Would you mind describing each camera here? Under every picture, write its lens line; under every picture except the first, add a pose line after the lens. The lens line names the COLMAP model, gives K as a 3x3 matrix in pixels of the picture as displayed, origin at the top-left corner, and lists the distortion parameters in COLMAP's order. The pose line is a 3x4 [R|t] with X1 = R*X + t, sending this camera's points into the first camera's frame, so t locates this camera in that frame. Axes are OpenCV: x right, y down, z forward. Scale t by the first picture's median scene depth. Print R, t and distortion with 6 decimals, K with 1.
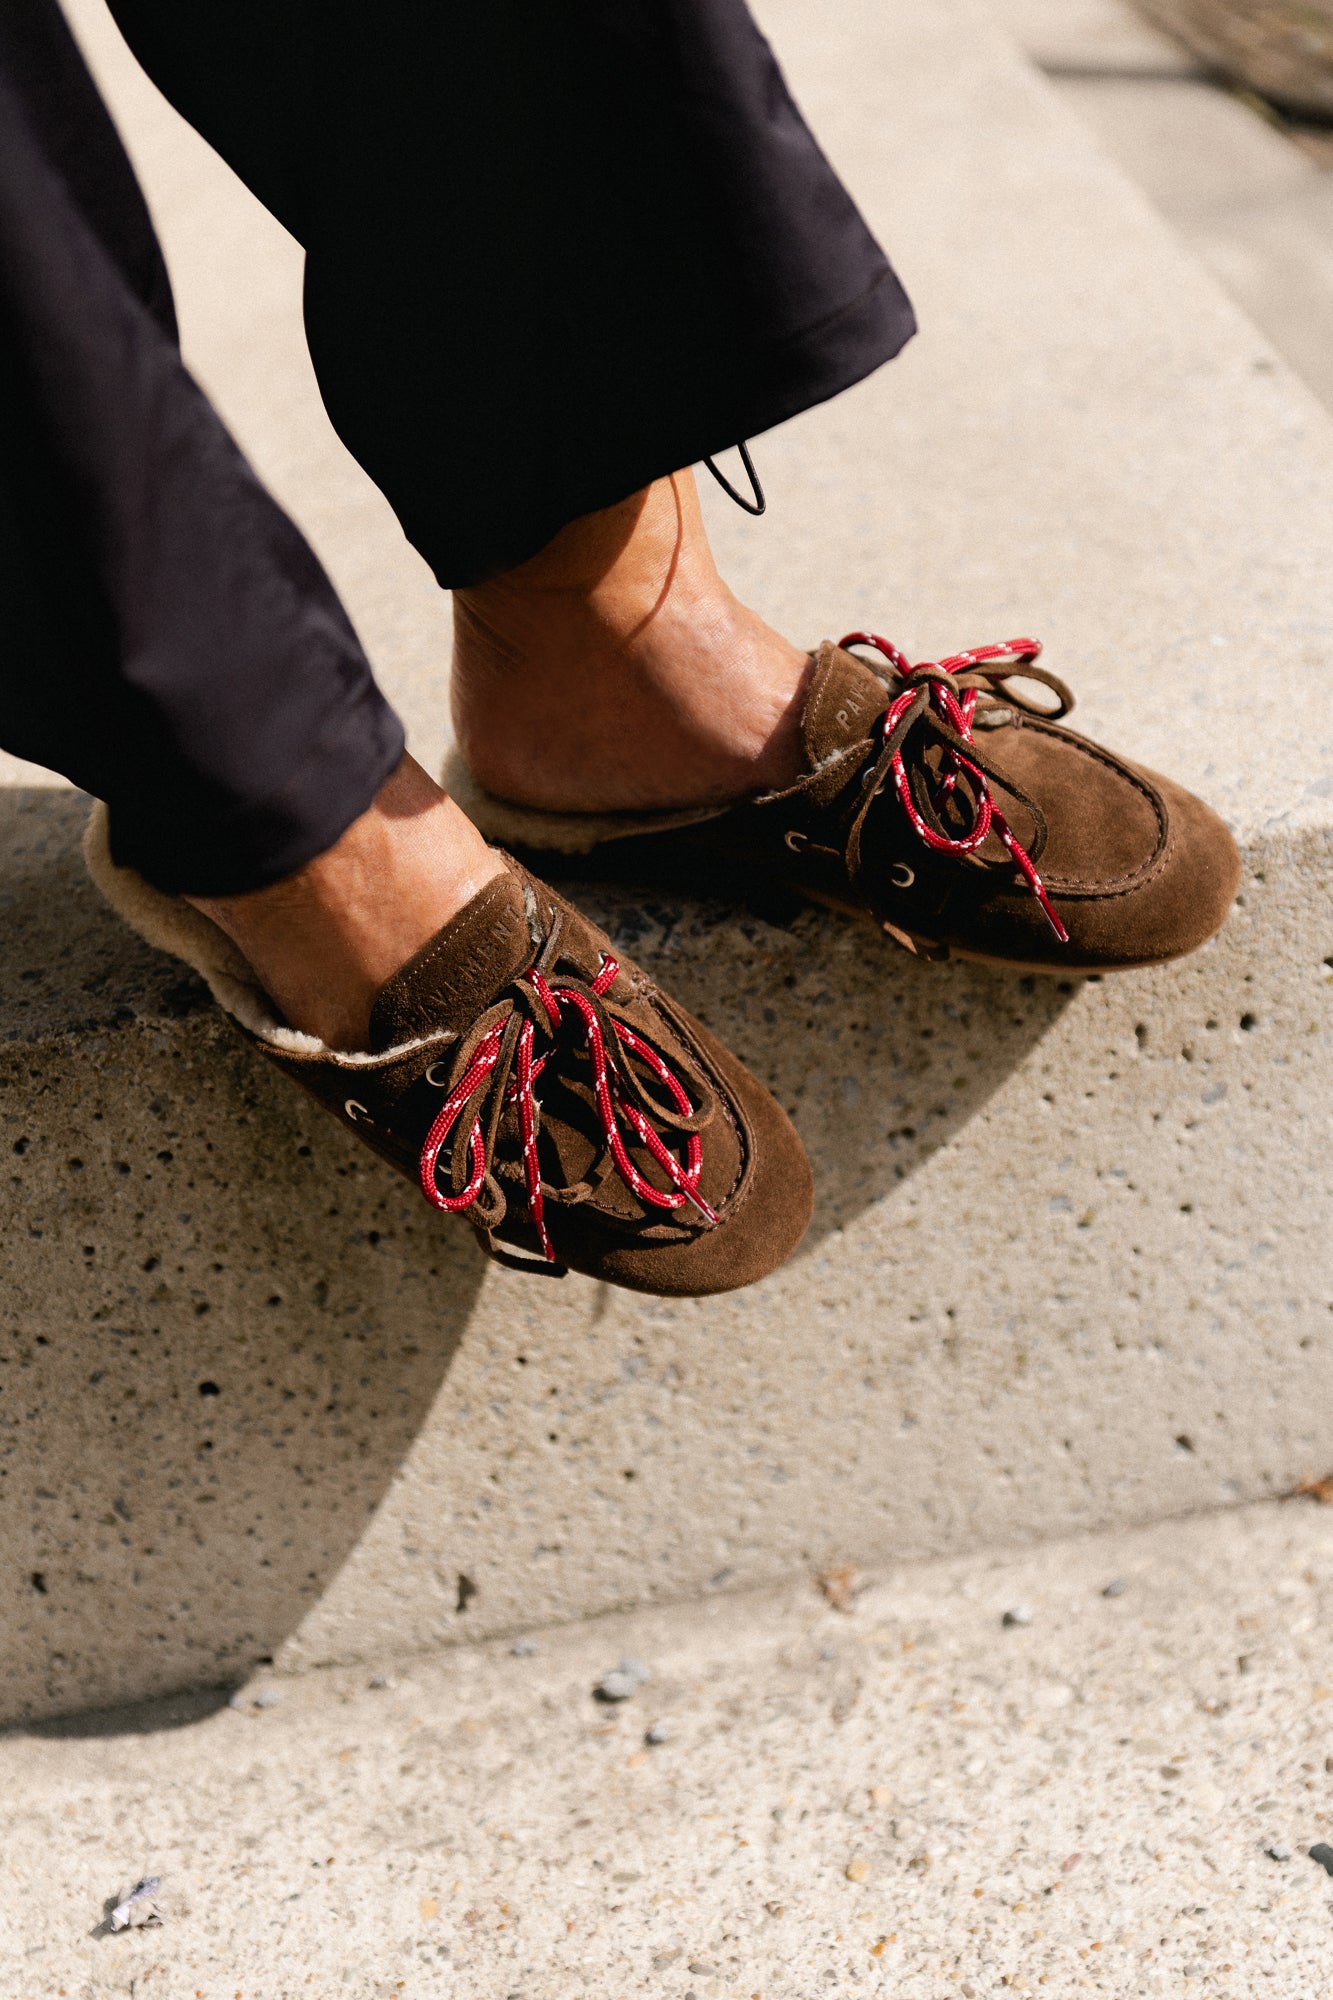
lens RADIAL K [[3826.9, 0, 666.5], [0, 3826.9, 1000.0], [0, 0, 1]] dist [0.010761, -0.015901]
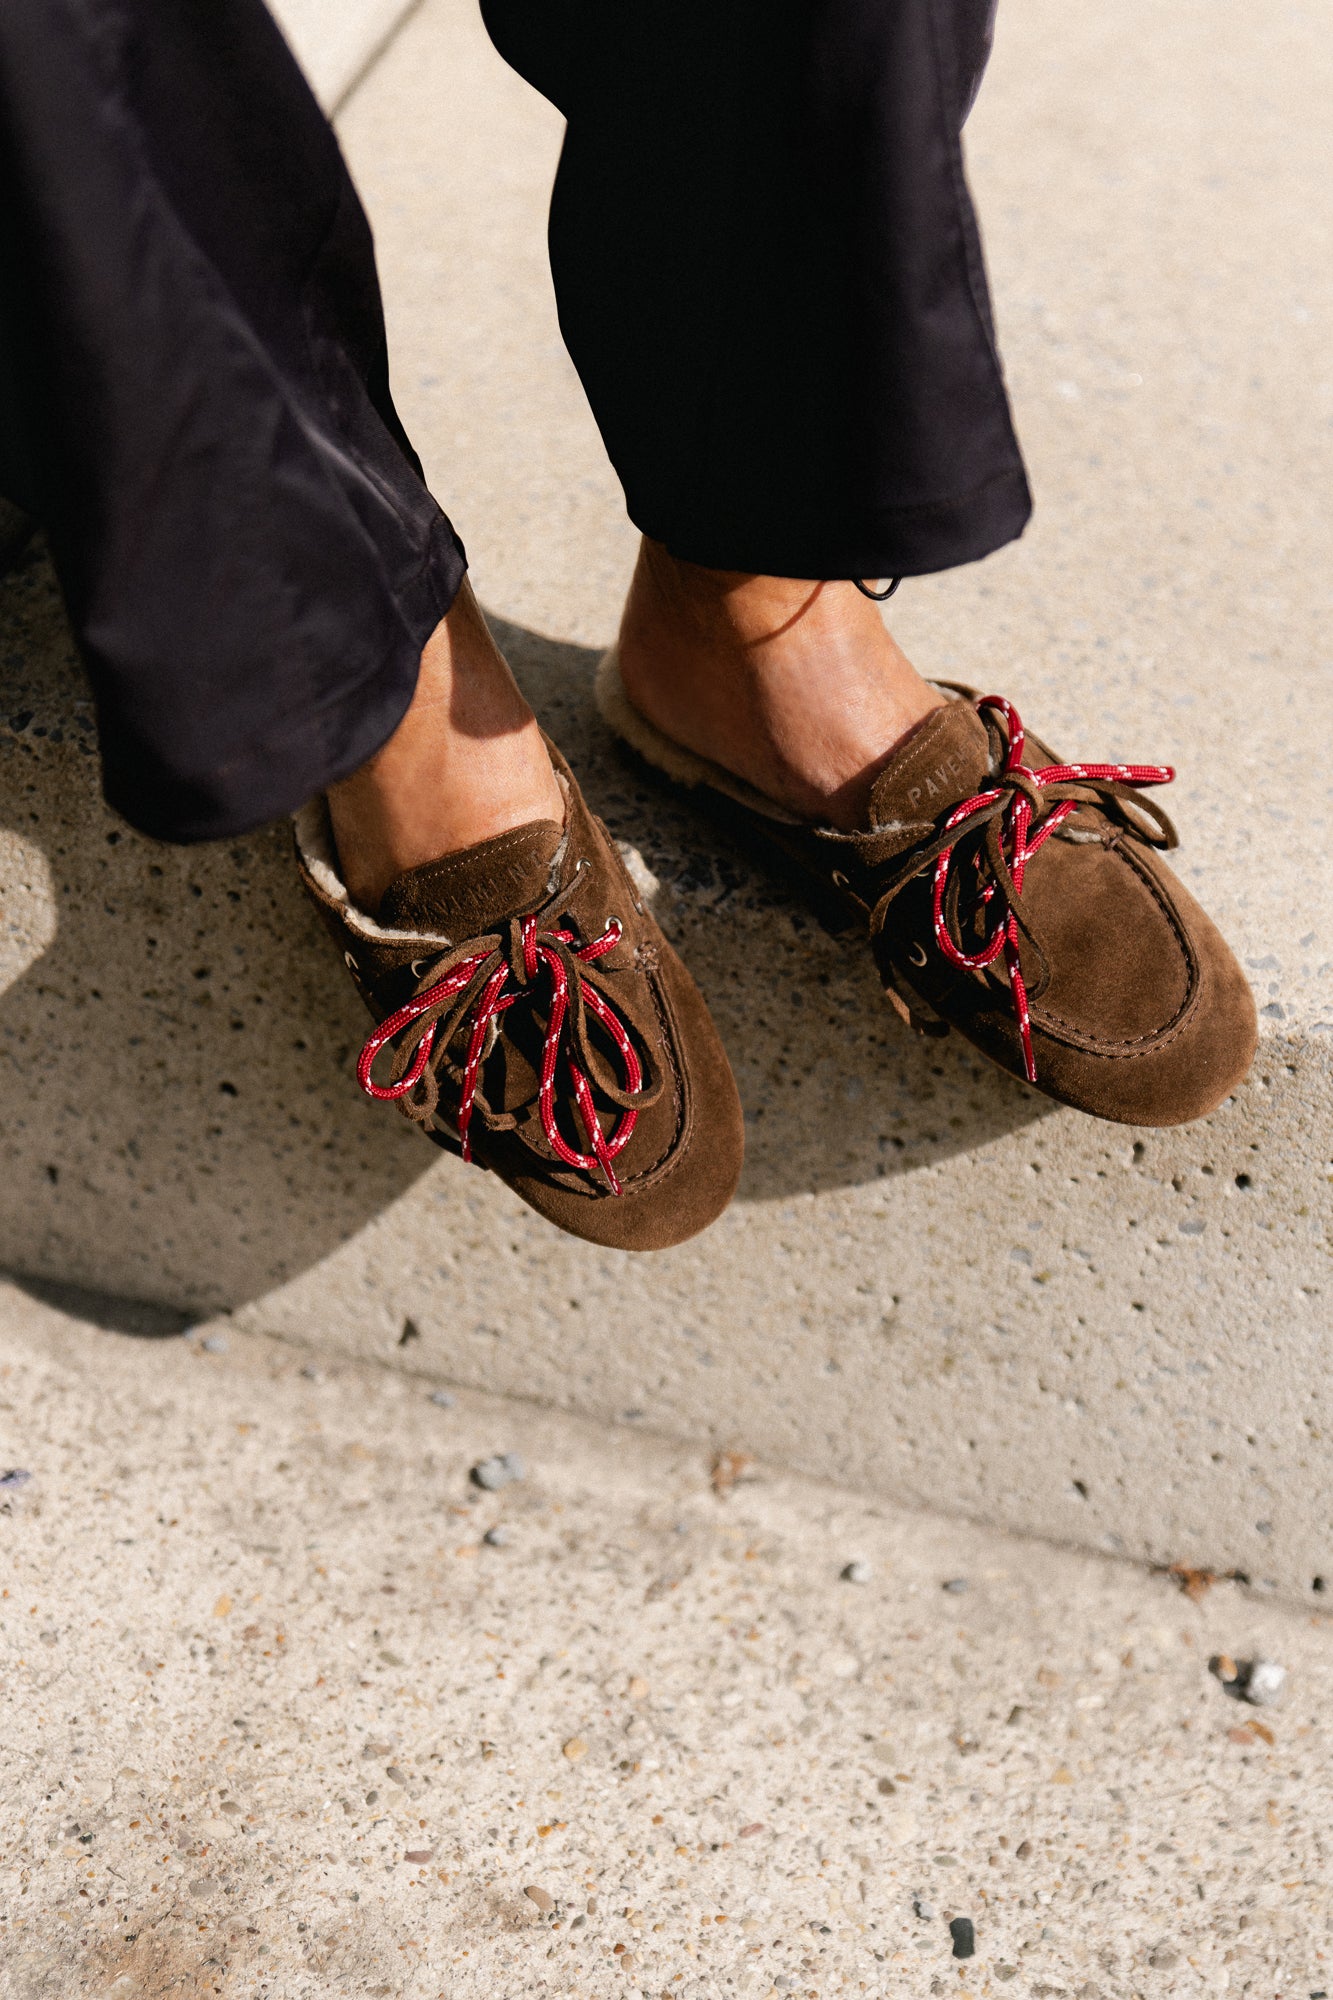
lens RADIAL K [[3783.3, 0, 609.6], [0, 3783.3, 1027.9], [0, 0, 1]] dist [0.020021, 0.009455]
pose [[0.900803, 0.397970, -0.173707, 0.158940], [-0.350333, 0.902432, 0.250765, -0.223253], [0.256556, -0.165035, 0.952335, 0.011546]]
